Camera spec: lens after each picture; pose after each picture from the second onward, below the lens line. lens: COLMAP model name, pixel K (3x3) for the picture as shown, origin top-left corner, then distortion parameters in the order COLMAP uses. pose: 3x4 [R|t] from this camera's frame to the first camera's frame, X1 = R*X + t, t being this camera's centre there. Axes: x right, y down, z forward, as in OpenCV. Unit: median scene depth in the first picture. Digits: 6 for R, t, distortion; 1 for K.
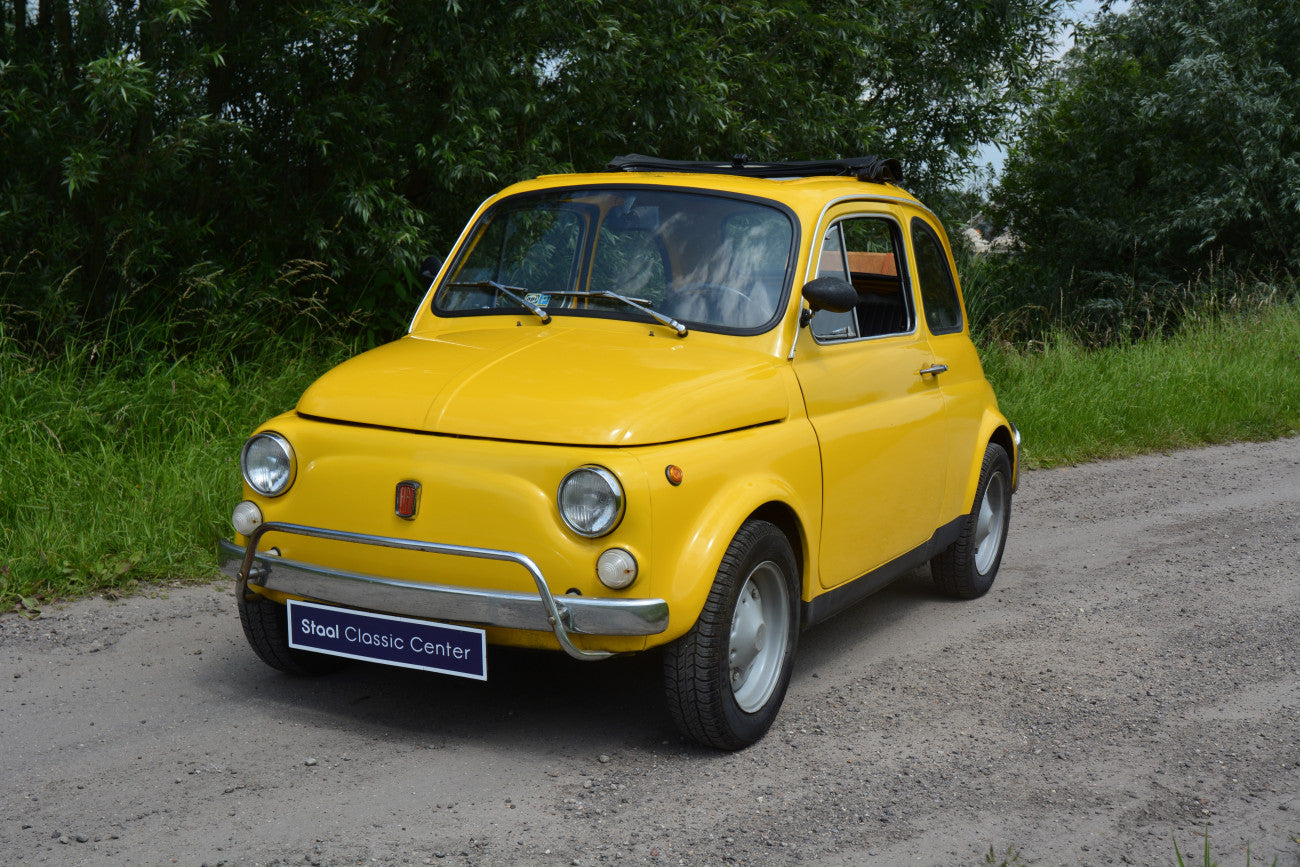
lens RADIAL K [[1722.7, 0, 632.8], [0, 1722.7, 413.9], [0, 0, 1]] dist [0.107499, 0.000000]
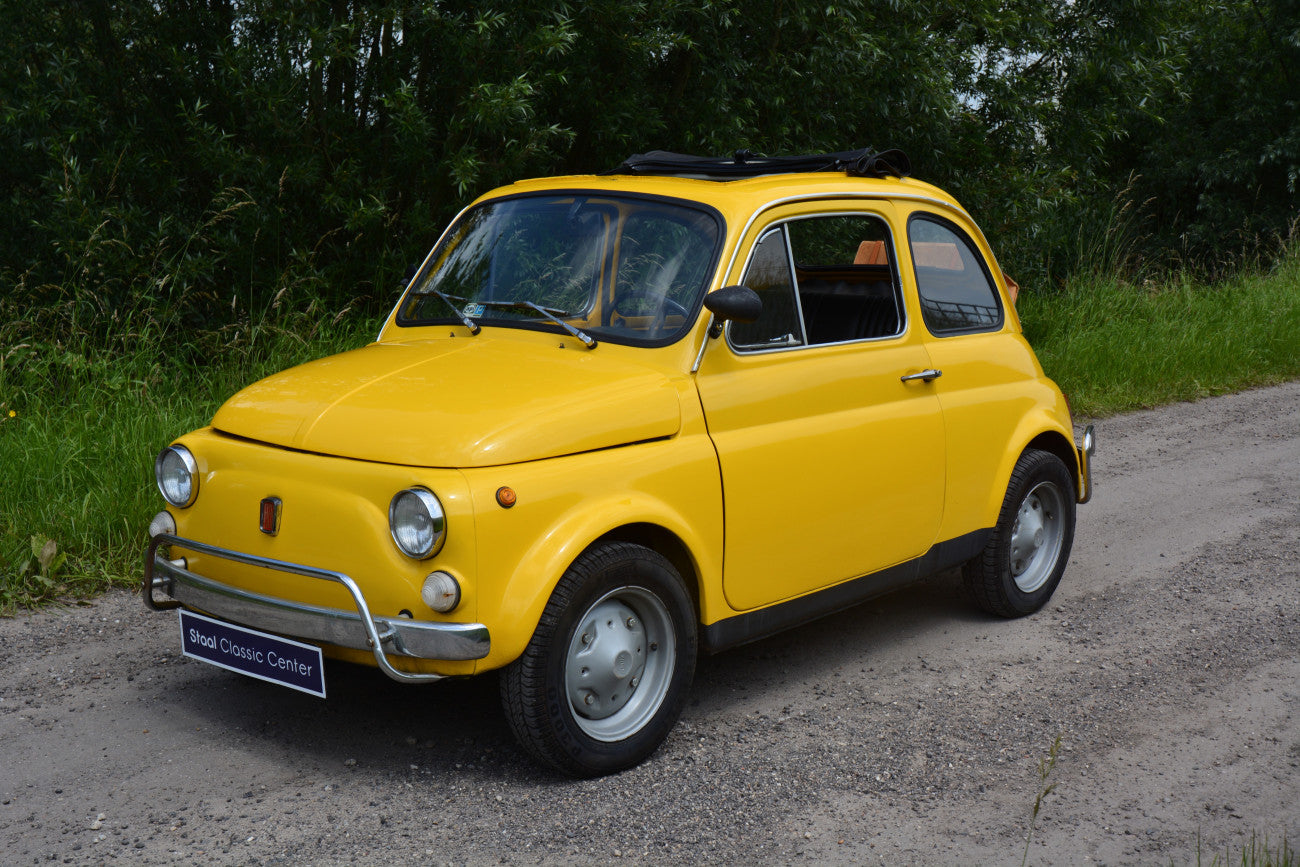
lens RADIAL K [[1722.7, 0, 637.2], [0, 1722.7, 436.0], [0, 0, 1]] dist [0.107499, 0.000000]
pose [[0.972000, 0.008772, -0.234817, 0.296343], [-0.001257, 0.999483, 0.032134, -0.028054], [0.234977, -0.030939, 0.971508, 0.061035]]
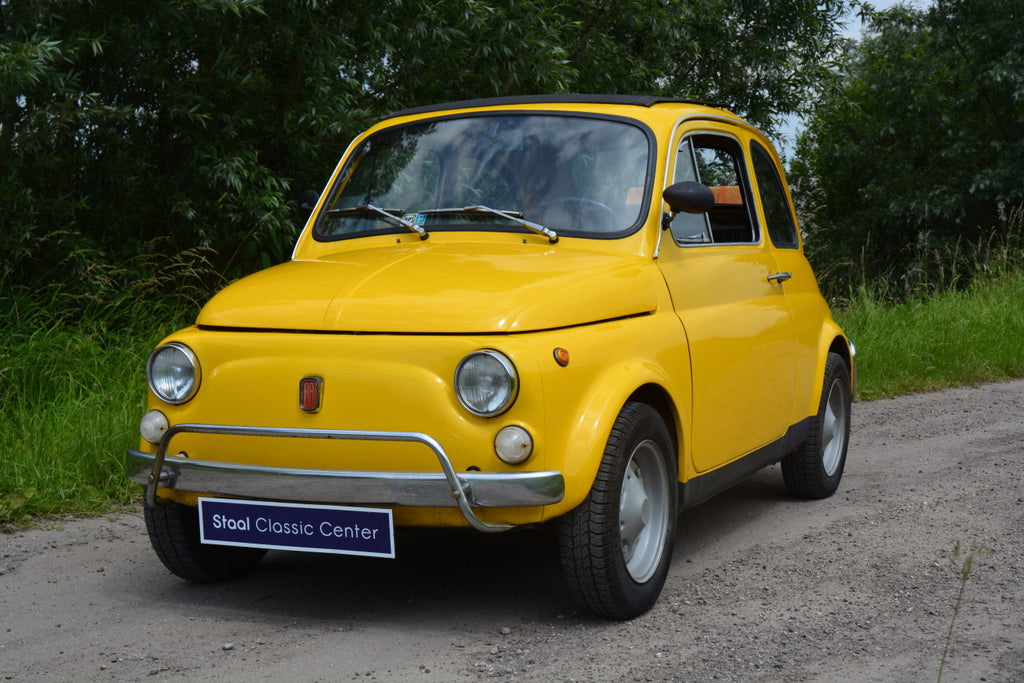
lens RADIAL K [[1615.6, 0, 505.5], [0, 1615.6, 318.6], [0, 0, 1]] dist [0.192349, 0.000000]
pose [[0.998398, -0.042356, 0.037520, -0.043226], [0.044468, 0.997362, -0.057369, 0.061679], [-0.034991, 0.058945, 0.997648, -0.004743]]
